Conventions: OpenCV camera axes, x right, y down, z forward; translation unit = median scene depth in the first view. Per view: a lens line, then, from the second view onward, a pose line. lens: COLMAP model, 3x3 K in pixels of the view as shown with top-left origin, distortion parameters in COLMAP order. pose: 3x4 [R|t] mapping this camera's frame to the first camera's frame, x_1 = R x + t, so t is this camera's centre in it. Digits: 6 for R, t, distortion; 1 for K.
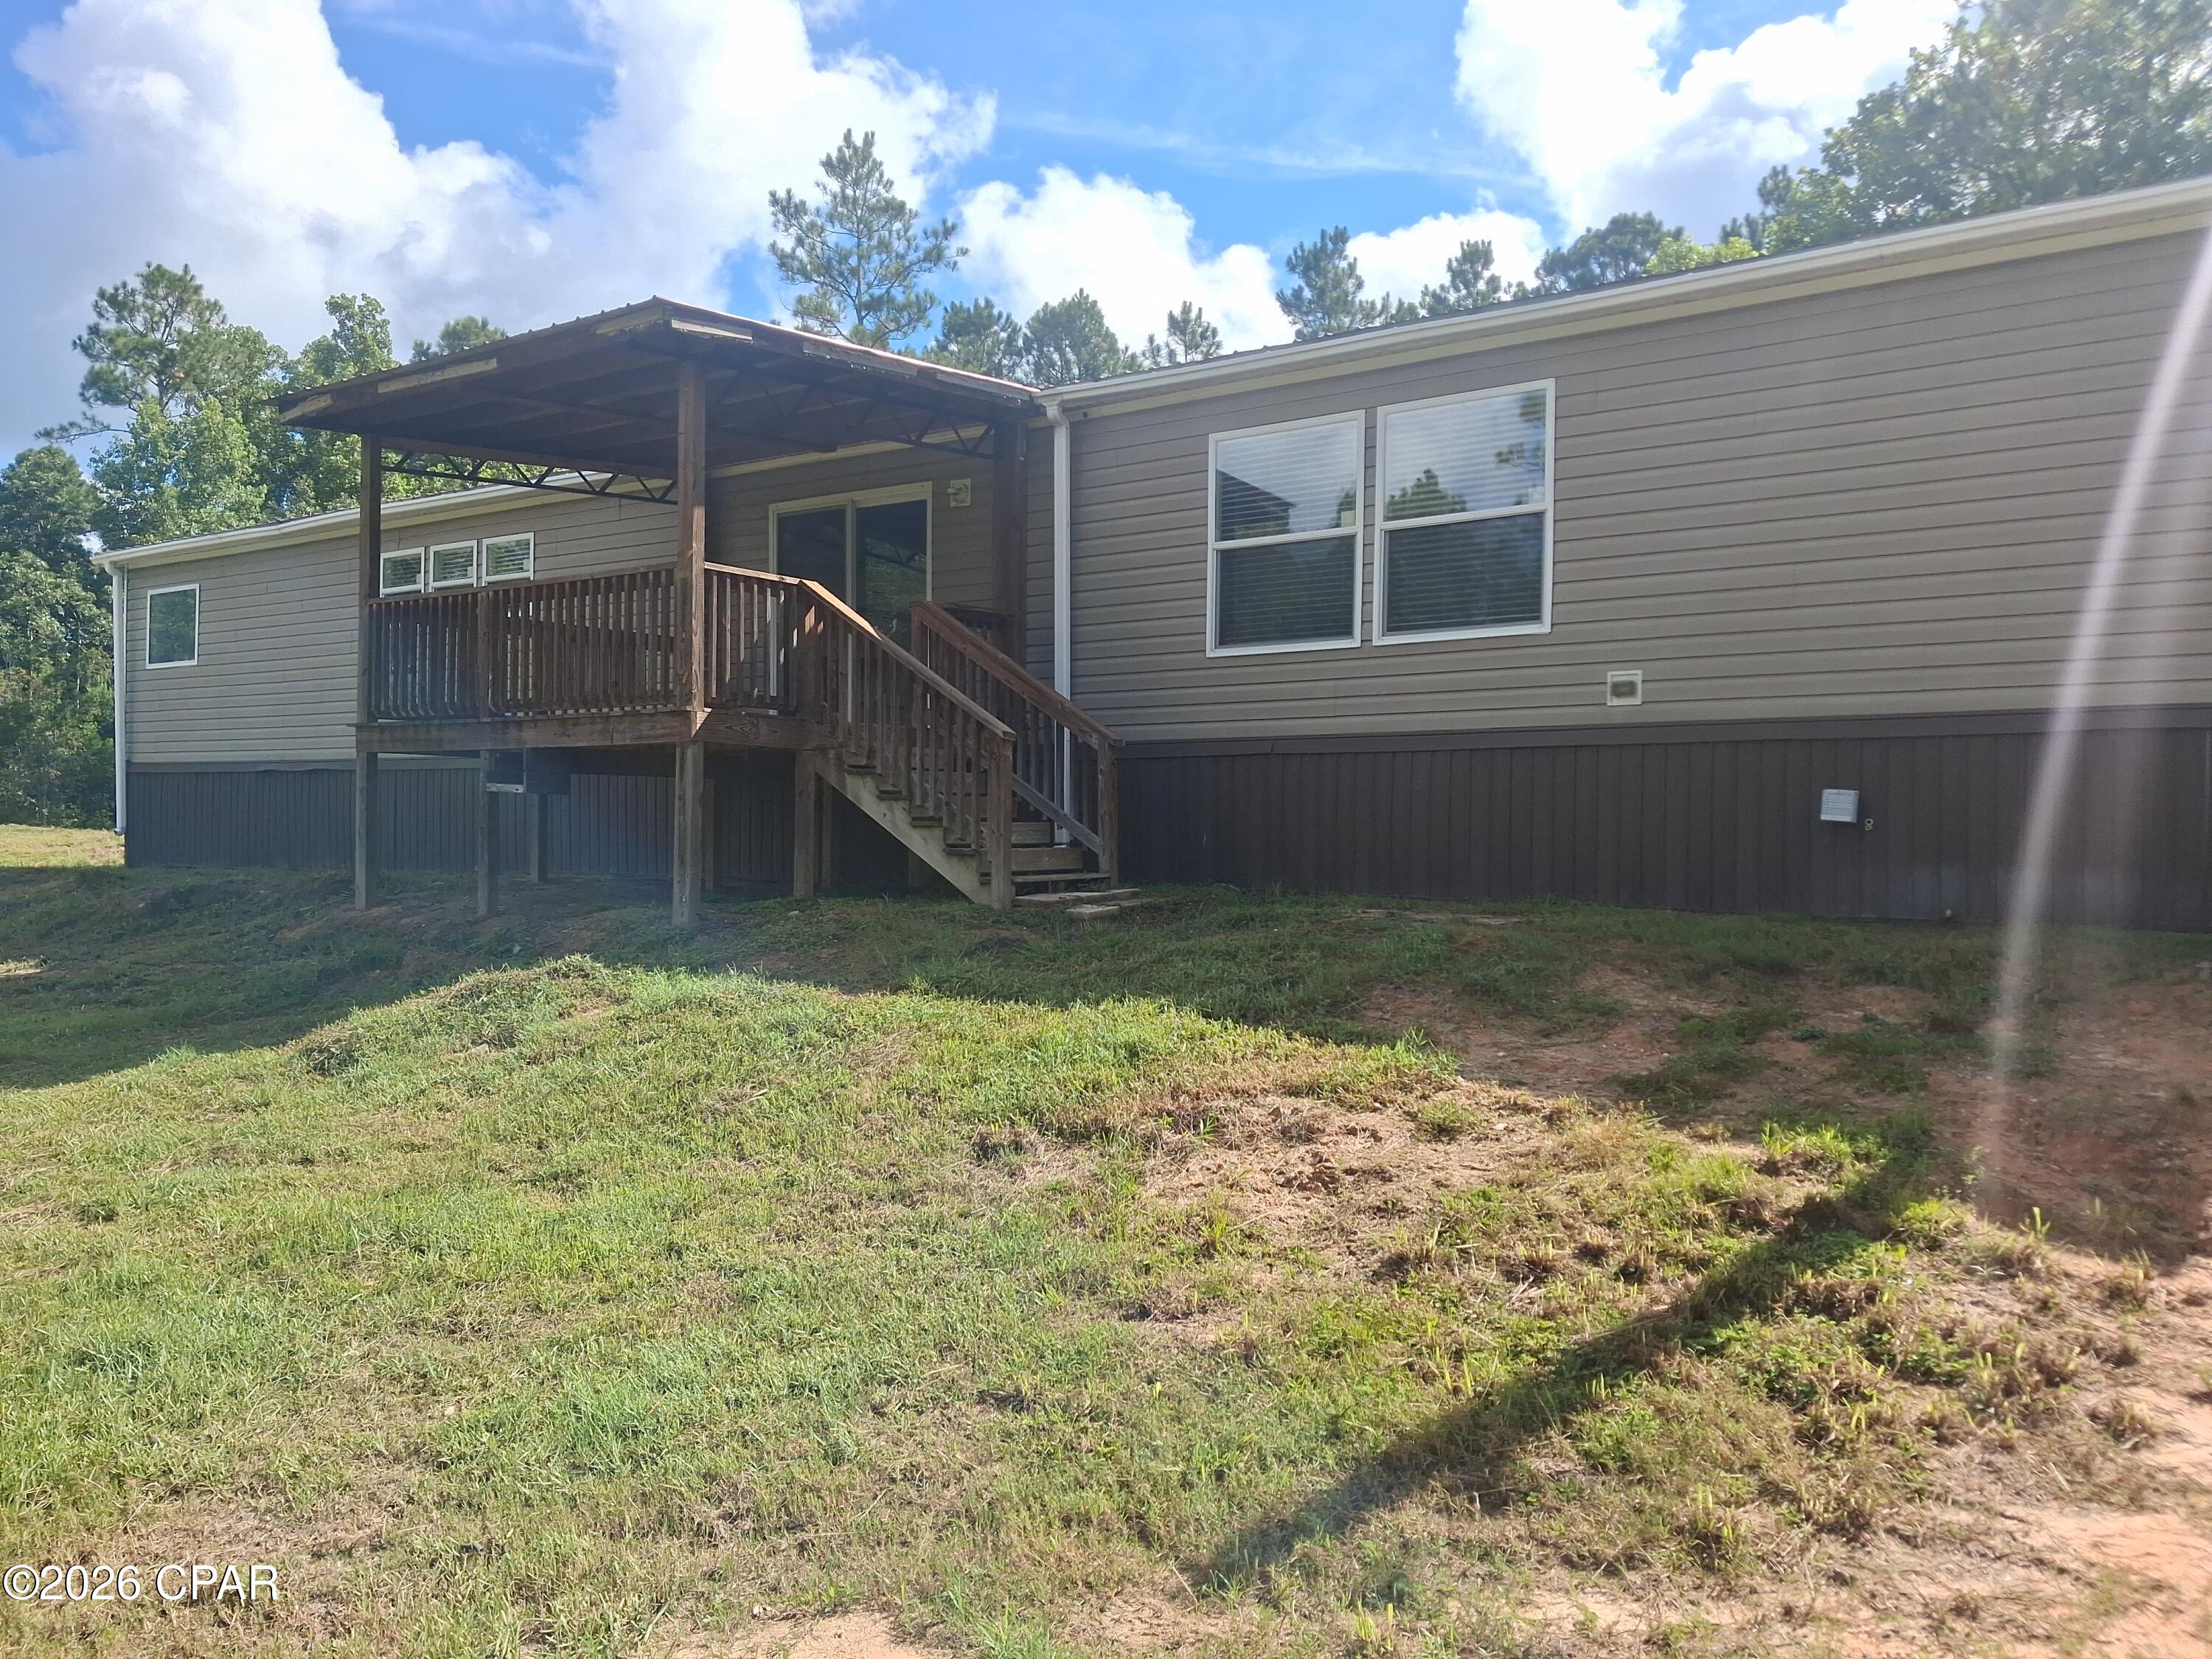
lens RADIAL K [[1736.0, 0, 1108.4], [0, 1736.0, 823.0], [0, 0, 1]] dist [0.056699, -0.092599]
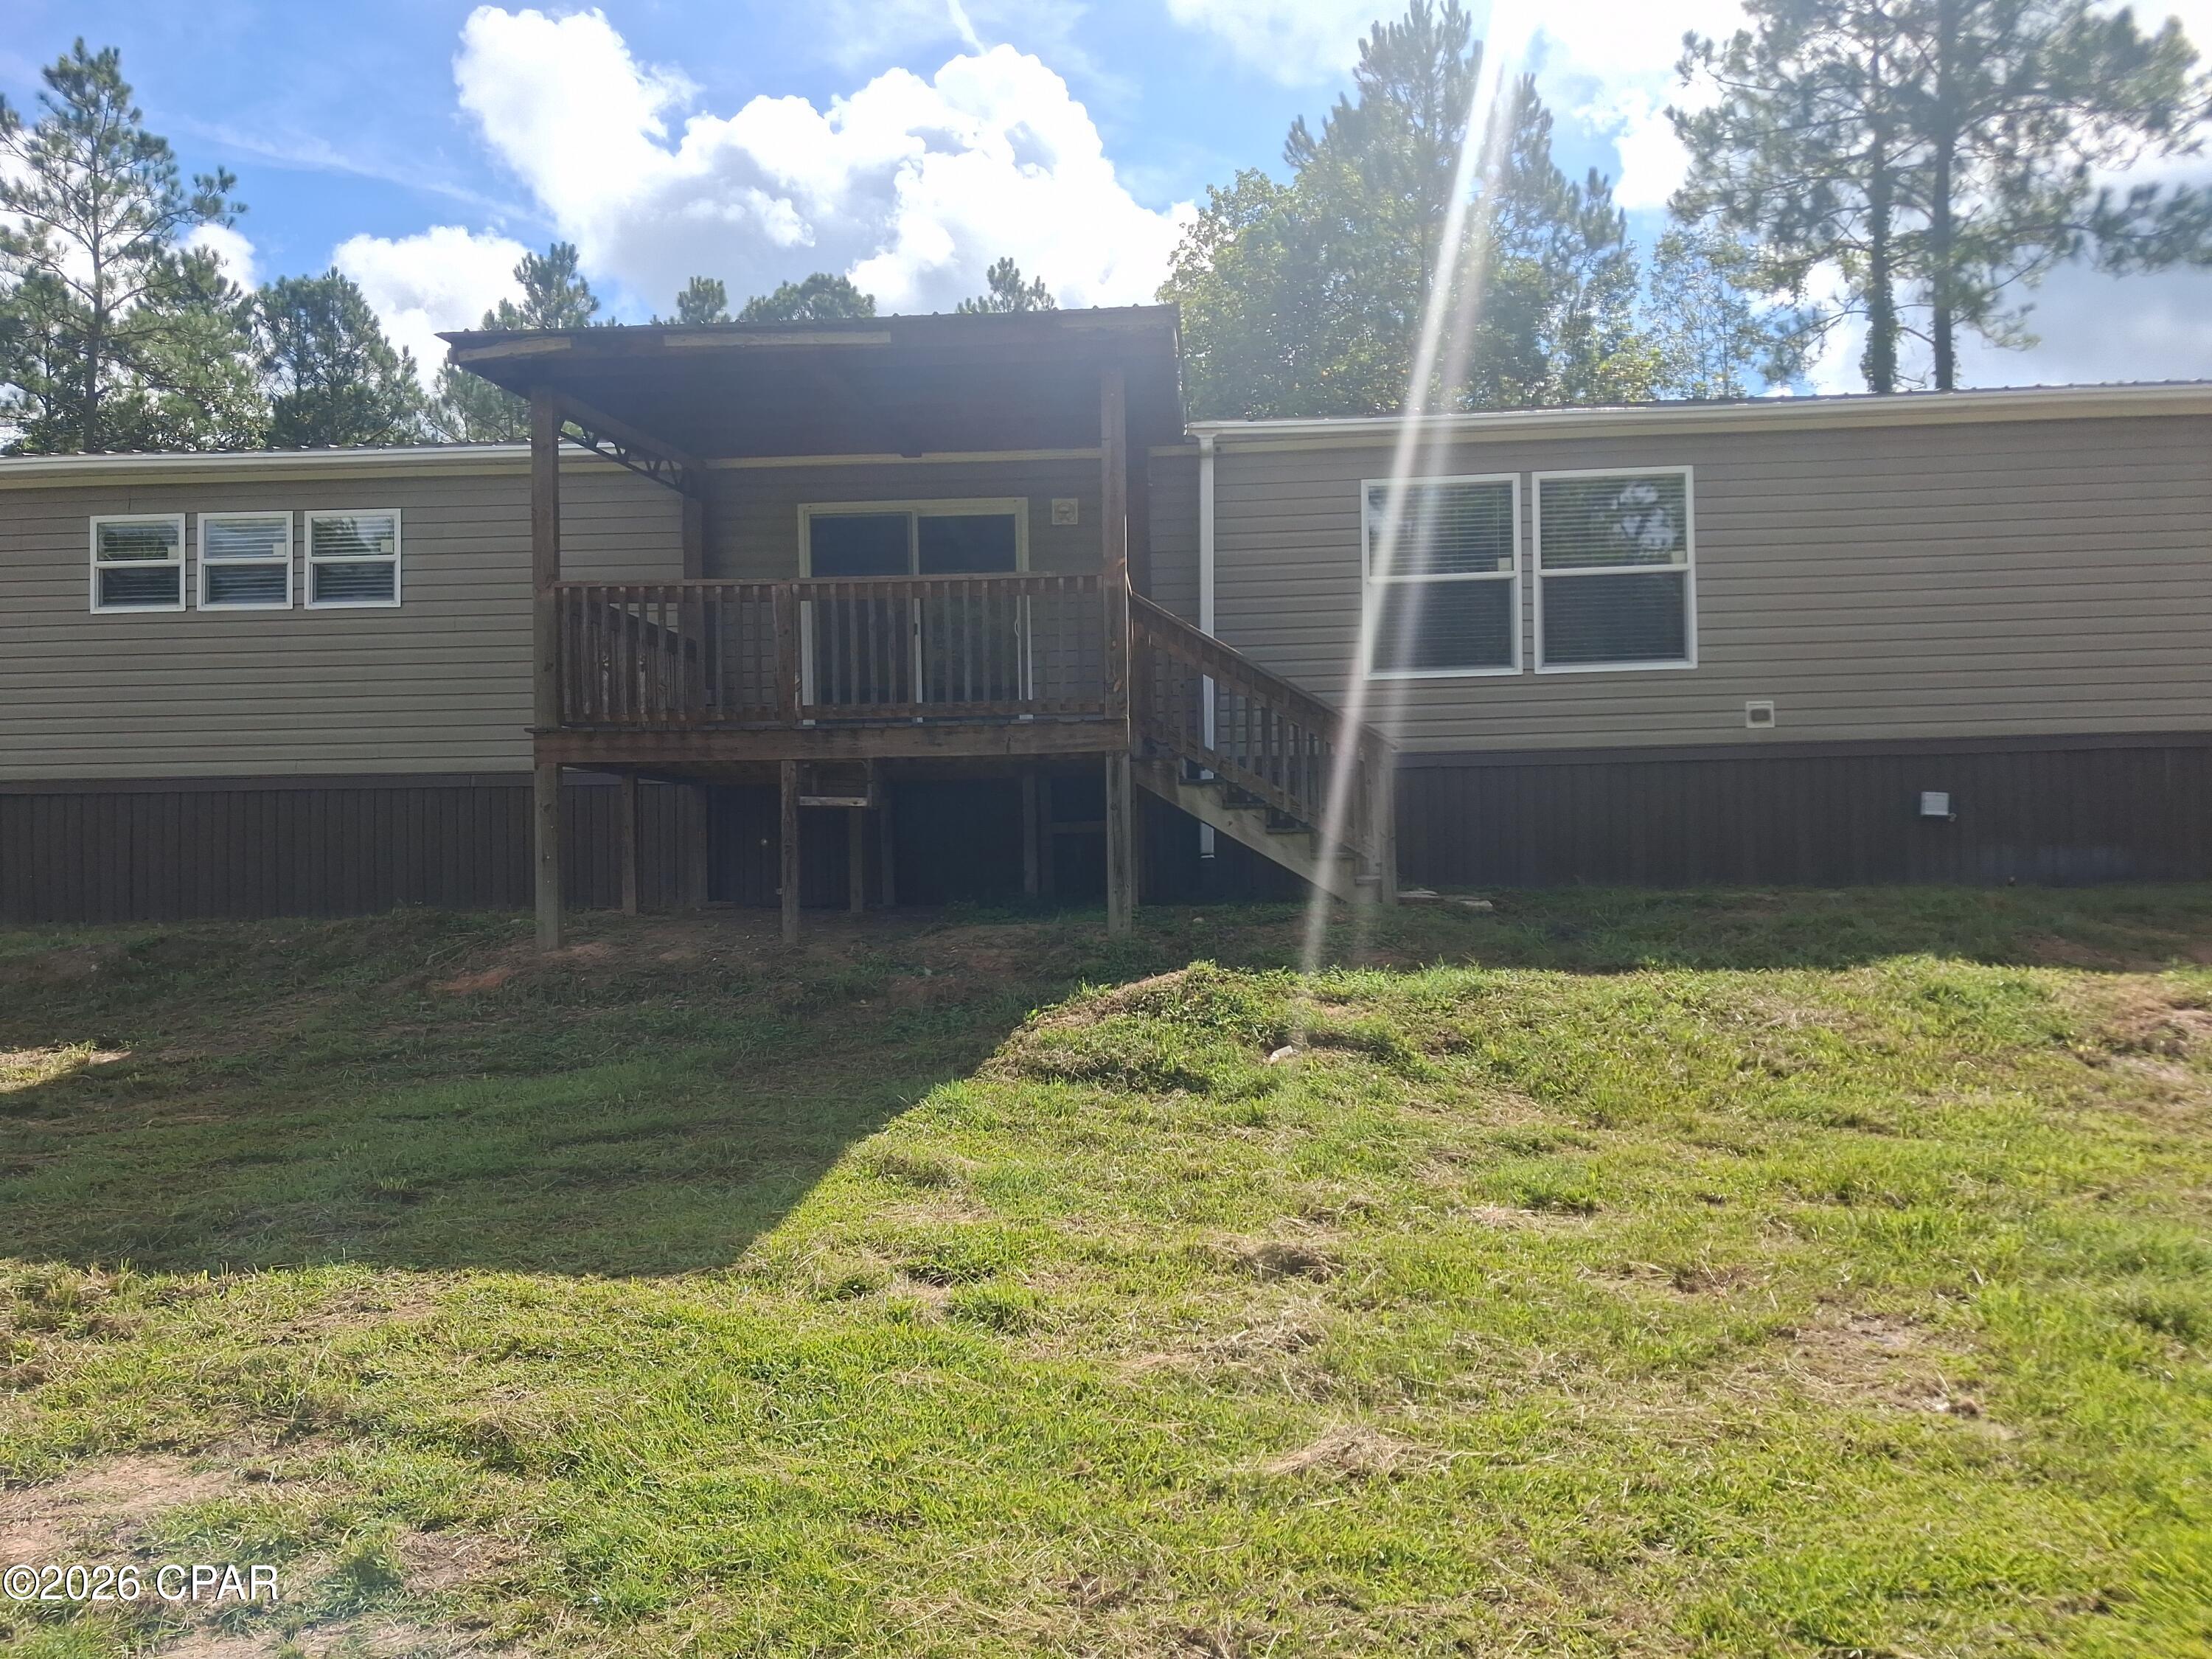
lens RADIAL K [[1736.0, 0, 1103.3], [0, 1736.0, 832.2], [0, 0, 1]] dist [0.056699, -0.092599]
pose [[0.849921, -0.014602, 0.526709, -0.644053], [0.023740, 0.999662, -0.010593, 0.008624], [-0.526376, 0.021507, 0.849980, 0.143867]]
